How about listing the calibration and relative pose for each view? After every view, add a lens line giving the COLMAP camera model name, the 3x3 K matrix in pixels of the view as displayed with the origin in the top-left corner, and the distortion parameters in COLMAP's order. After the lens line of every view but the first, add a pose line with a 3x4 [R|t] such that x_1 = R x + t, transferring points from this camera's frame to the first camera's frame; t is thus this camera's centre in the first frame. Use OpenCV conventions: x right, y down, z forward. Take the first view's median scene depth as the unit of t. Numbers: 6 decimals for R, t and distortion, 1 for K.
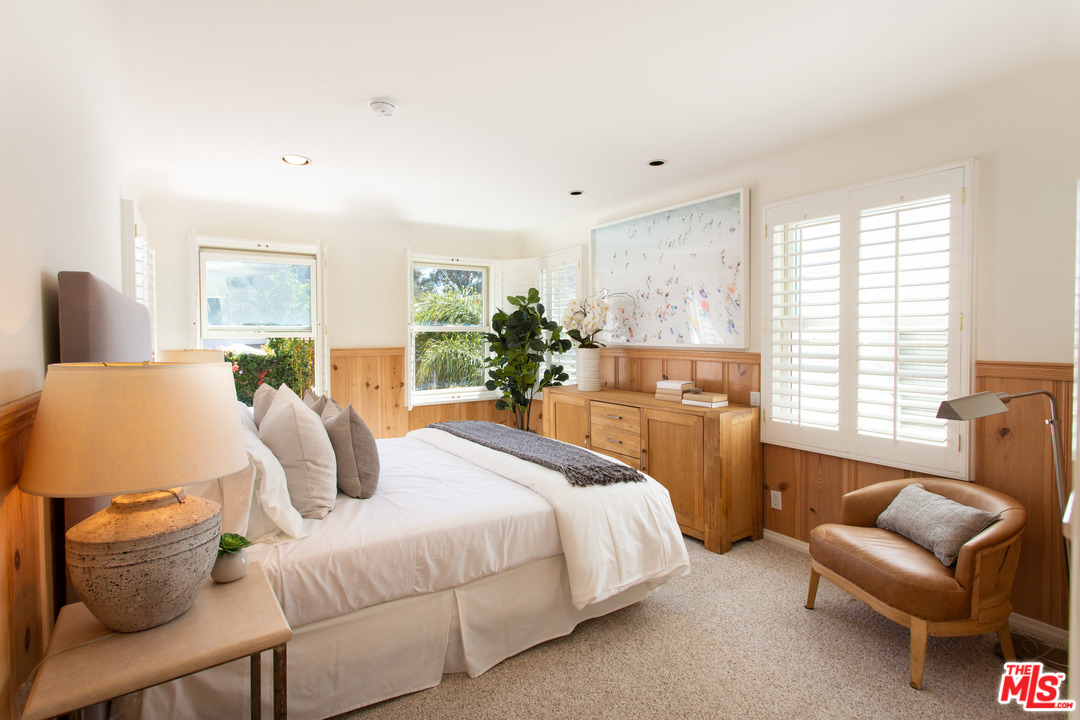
lens RADIAL K [[511.1, 0, 537.8], [0, 511.1, 347.7], [0, 0, 1]] dist [0.000068, 0.000024]
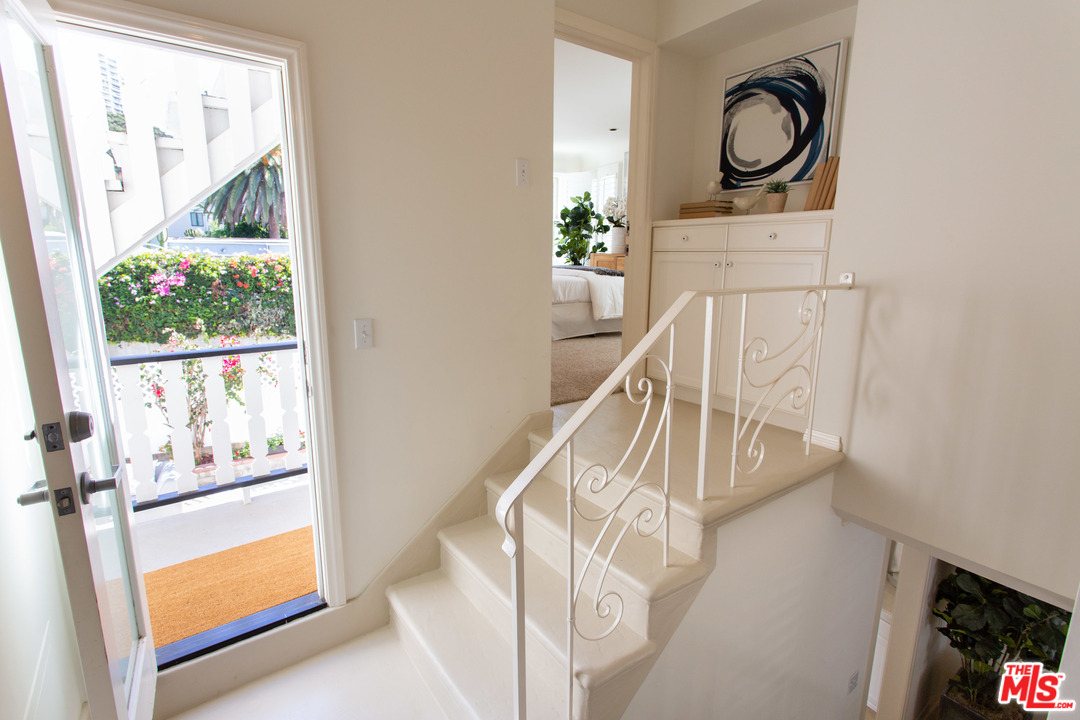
lens RADIAL K [[511.1, 0, 537.8], [0, 511.1, 347.7], [0, 0, 1]] dist [0.000068, 0.000024]
pose [[0.992515, 0.033917, -0.117321, 0.041680], [-0.016008, 0.988504, 0.150342, 0.125227], [0.121071, -0.147338, 0.981648, -0.635264]]
